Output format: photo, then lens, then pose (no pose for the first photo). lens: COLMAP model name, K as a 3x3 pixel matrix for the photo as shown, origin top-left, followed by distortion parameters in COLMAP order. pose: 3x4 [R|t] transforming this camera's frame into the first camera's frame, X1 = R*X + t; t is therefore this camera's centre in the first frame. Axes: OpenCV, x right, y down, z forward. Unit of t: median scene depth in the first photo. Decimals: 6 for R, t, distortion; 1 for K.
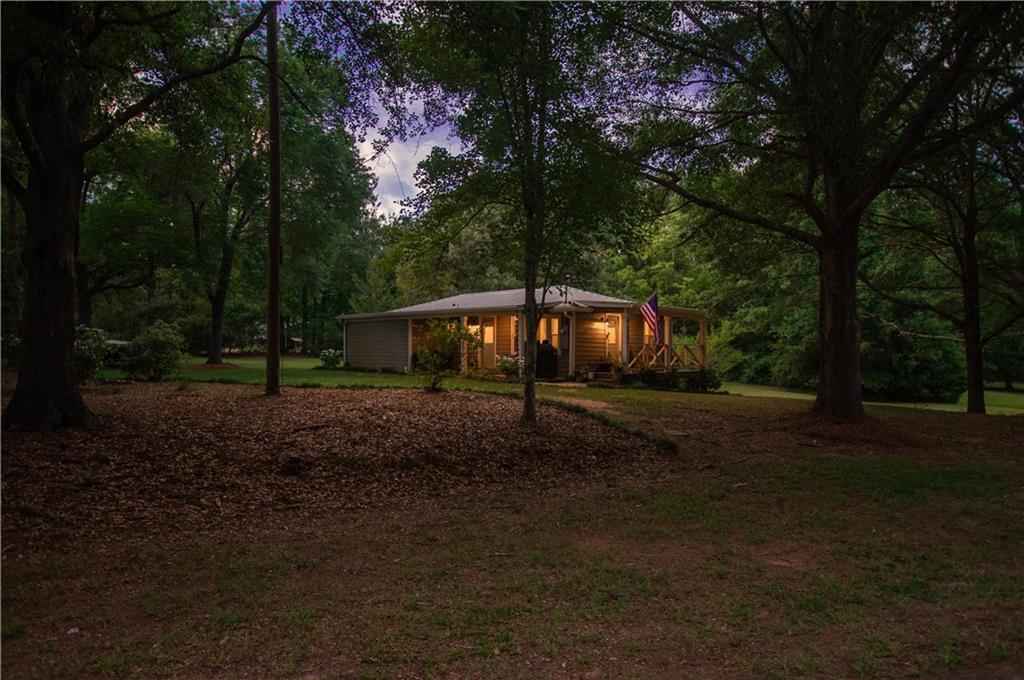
lens RADIAL K [[636.9, 0, 512.0], [0, 636.9, 340.0], [0, 0, 1]] dist [-0.000953, -0.000125]
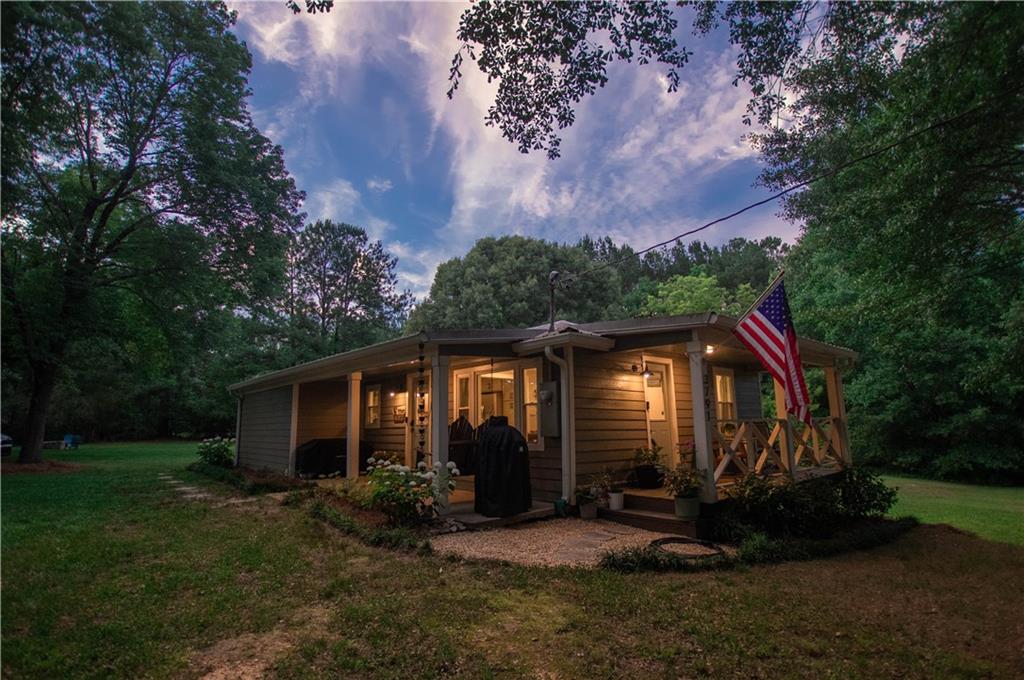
lens RADIAL K [[493.4, 0, 512.0], [0, 493.4, 340.0], [0, 0, 1]] dist [-0.002601, -0.000278]
pose [[0.996091, -0.035359, -0.080947, 0.083893], [0.022683, 0.988048, -0.152470, 0.000167], [0.085371, 0.150038, 0.984988, 0.647026]]
